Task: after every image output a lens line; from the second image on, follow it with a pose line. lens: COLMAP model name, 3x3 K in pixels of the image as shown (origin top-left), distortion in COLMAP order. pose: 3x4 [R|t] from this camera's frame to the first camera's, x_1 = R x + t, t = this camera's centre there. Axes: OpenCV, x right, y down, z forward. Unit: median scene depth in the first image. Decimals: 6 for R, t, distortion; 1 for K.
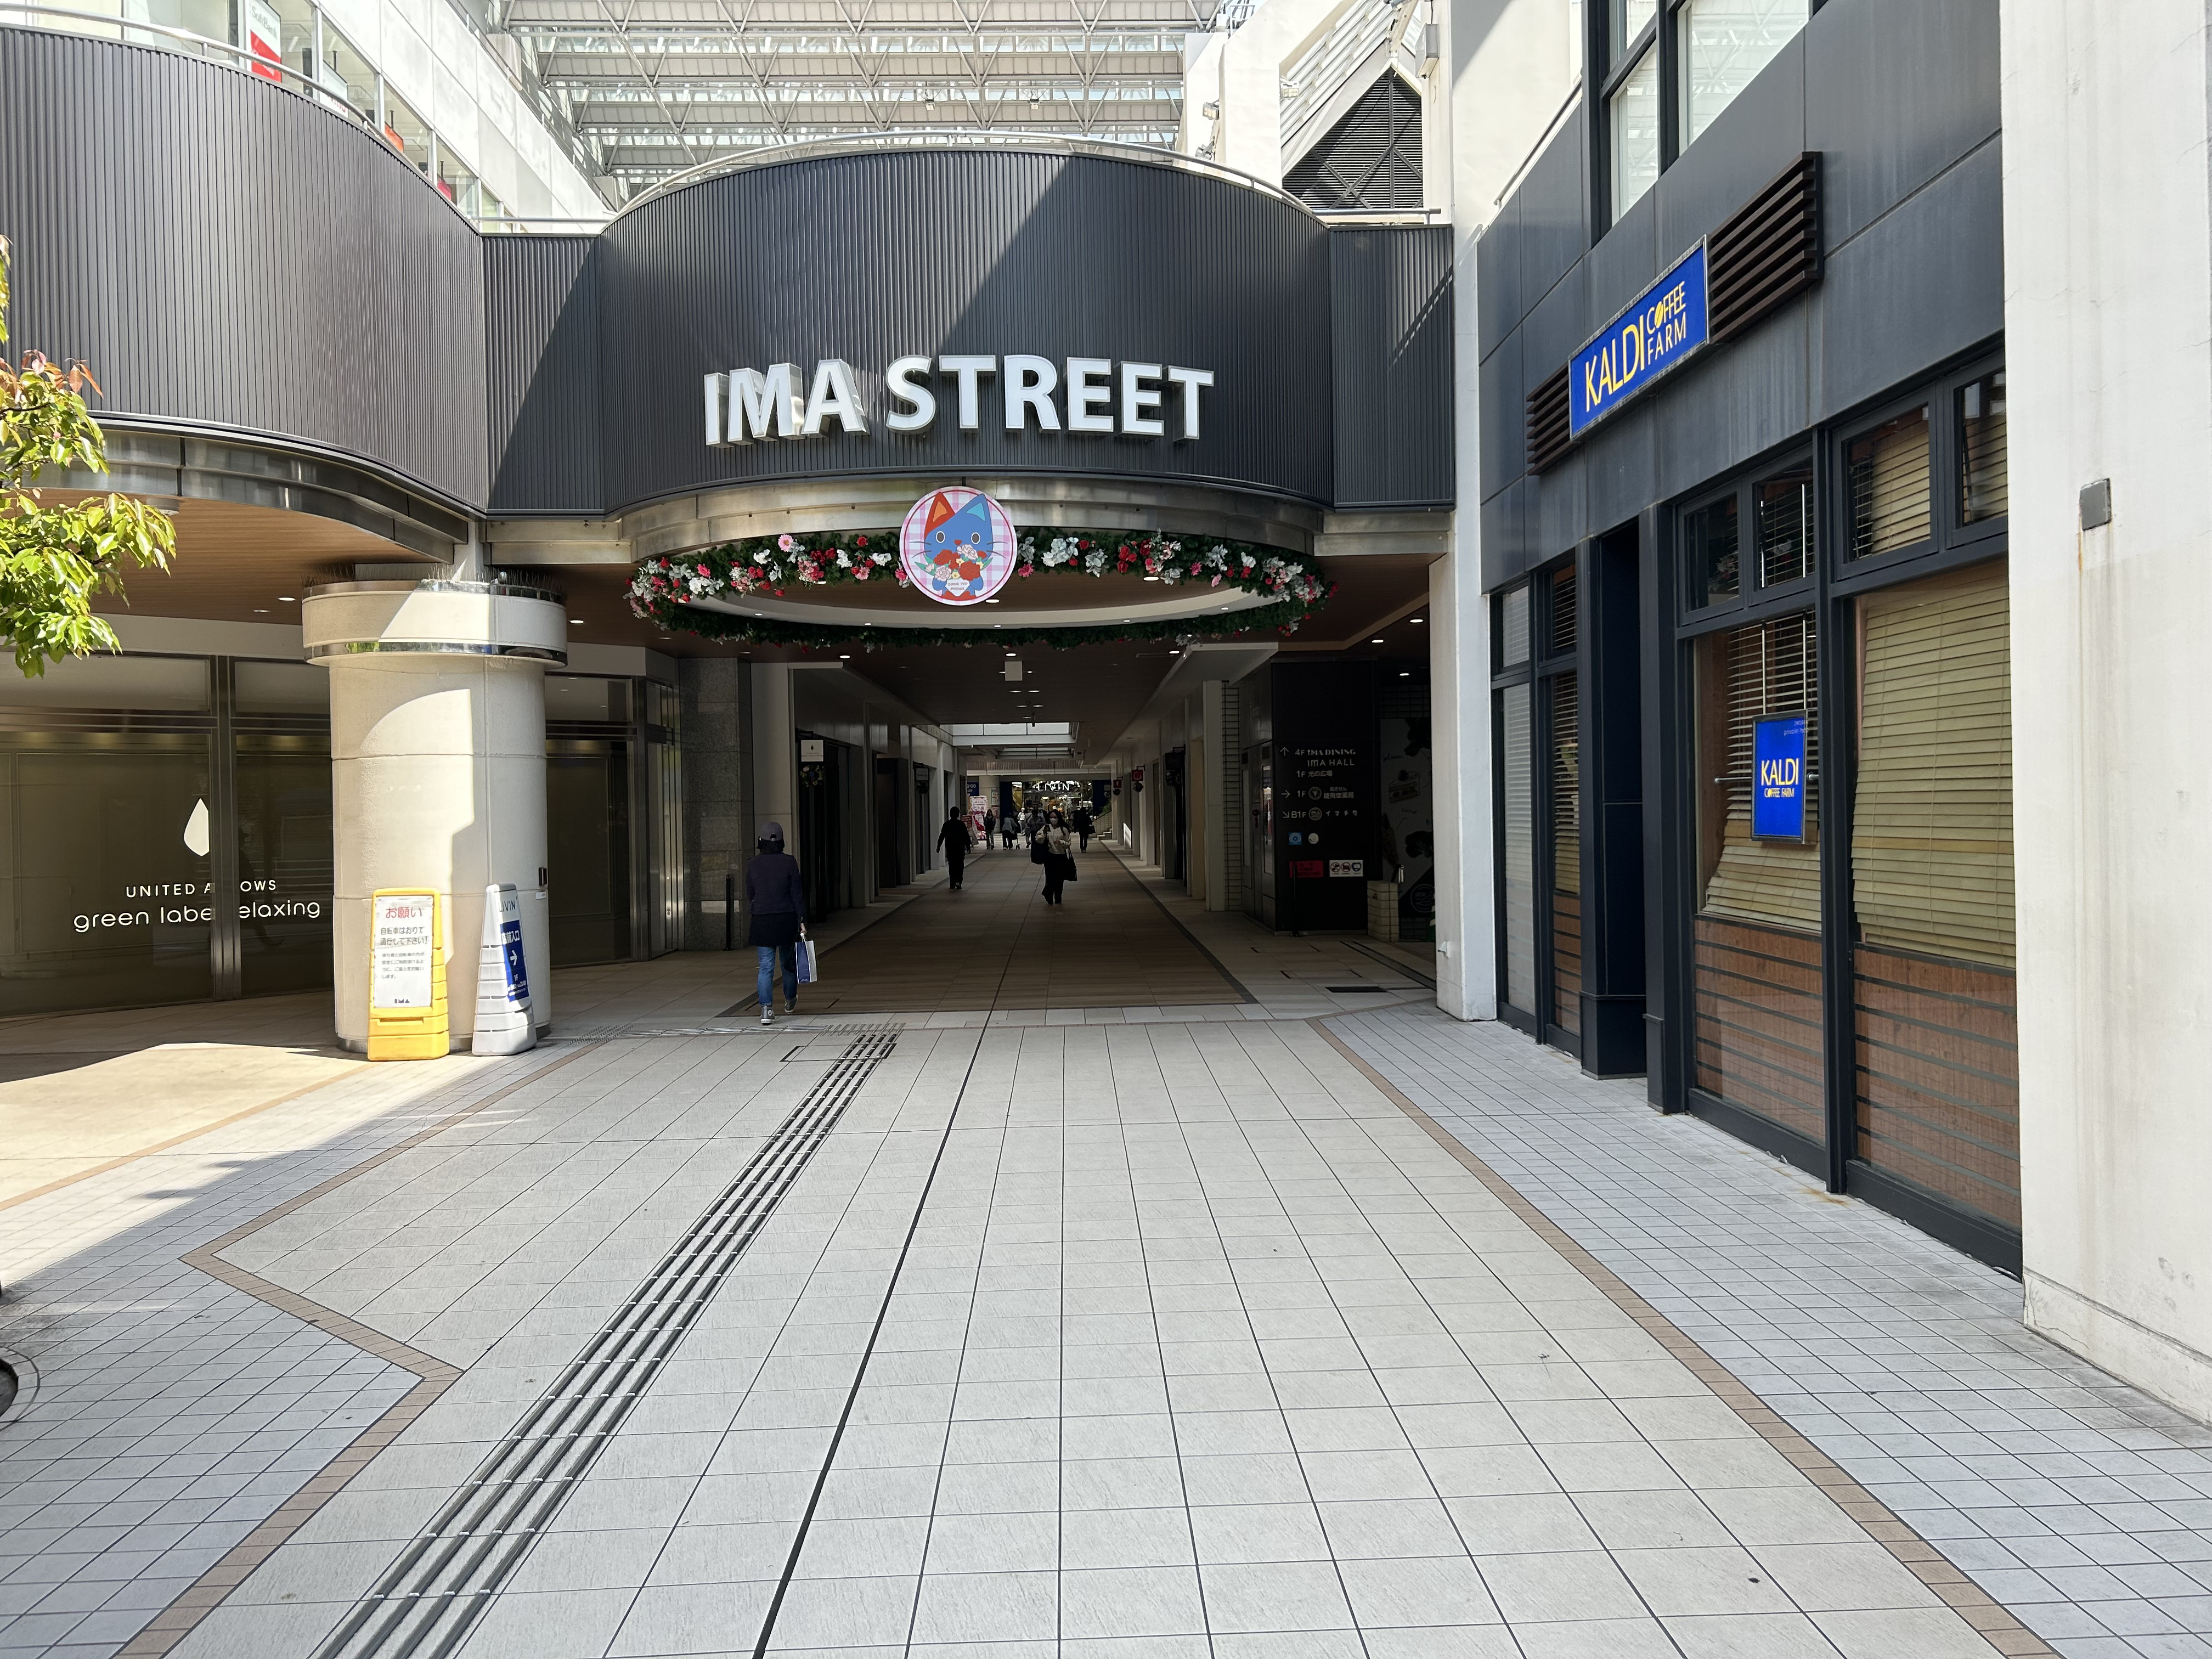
lens RADIAL K [[1669.5, 0, 1110.6], [0, 1669.5, 826.8], [0, 0, 1]] dist [0.003740, 0.000336]
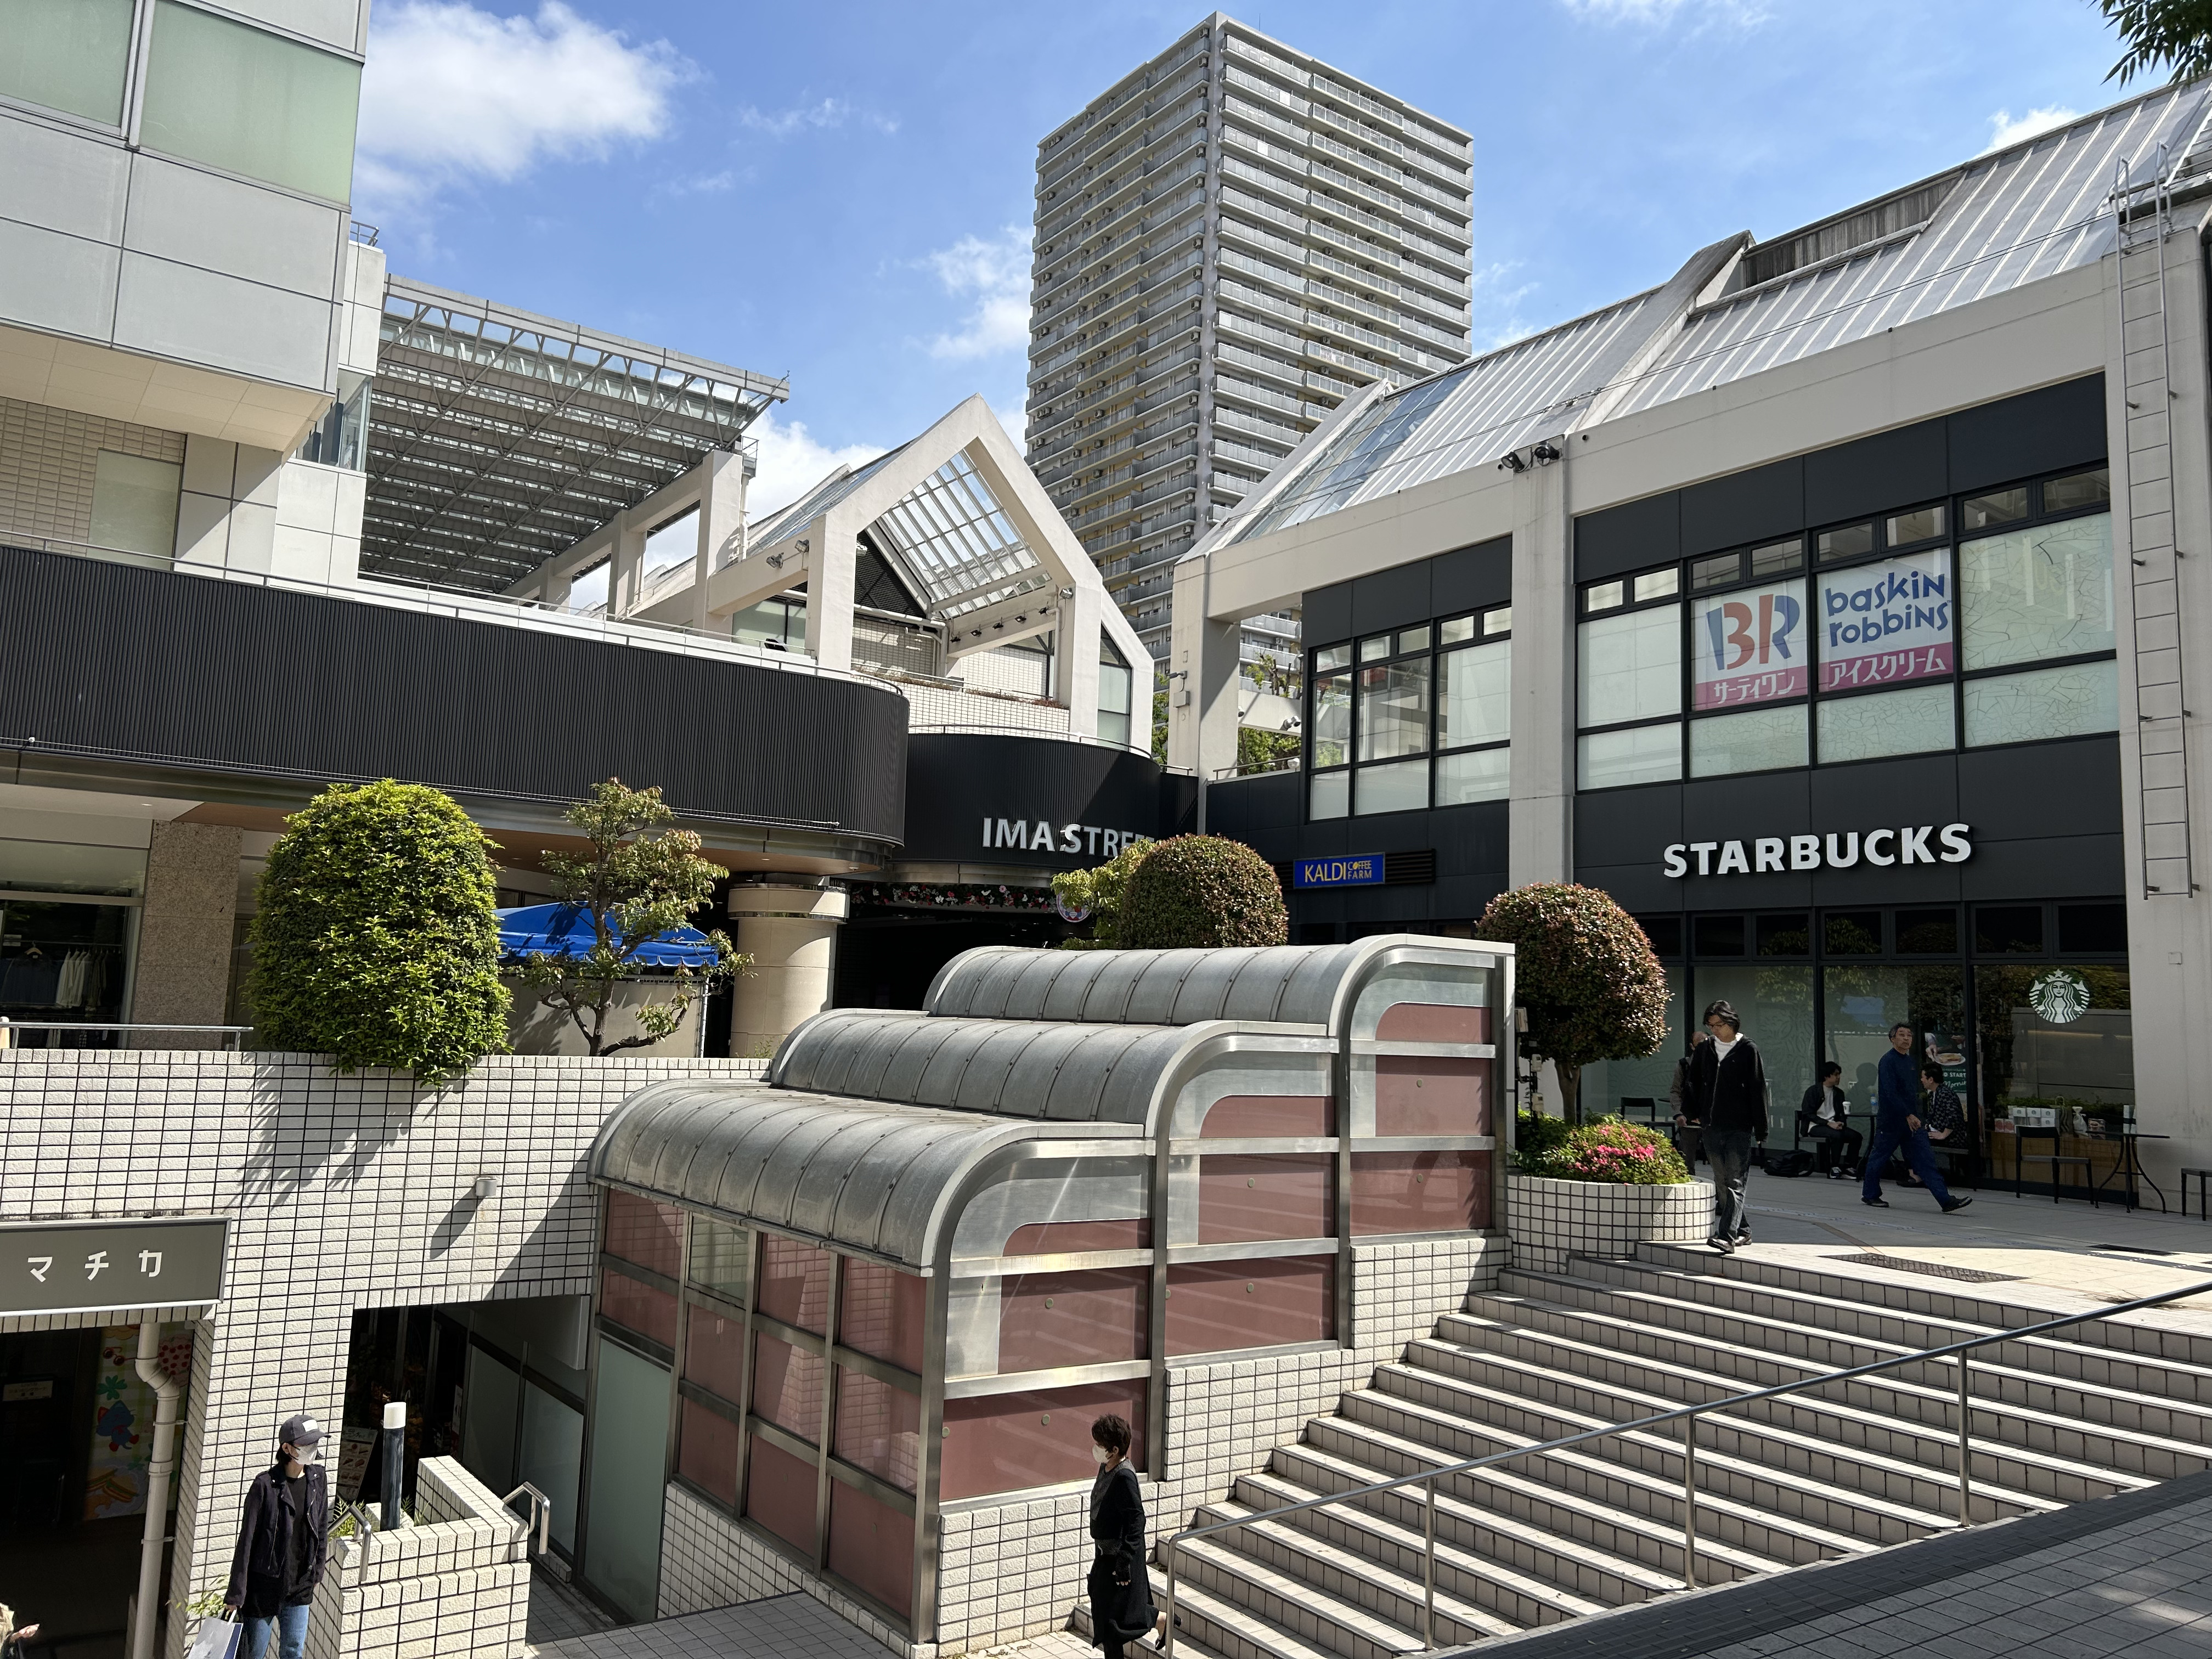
lens RADIAL K [[1669.5, 0, 1105.2], [0, 1669.5, 829.6], [0, 0, 1]] dist [0.003740, 0.000336]
pose [[0.830776, 0.104376, 0.546733, -1.451032], [-0.030996, 0.989412, -0.141787, 0.083022], [-0.555743, 0.100847, 0.825215, -1.107052]]
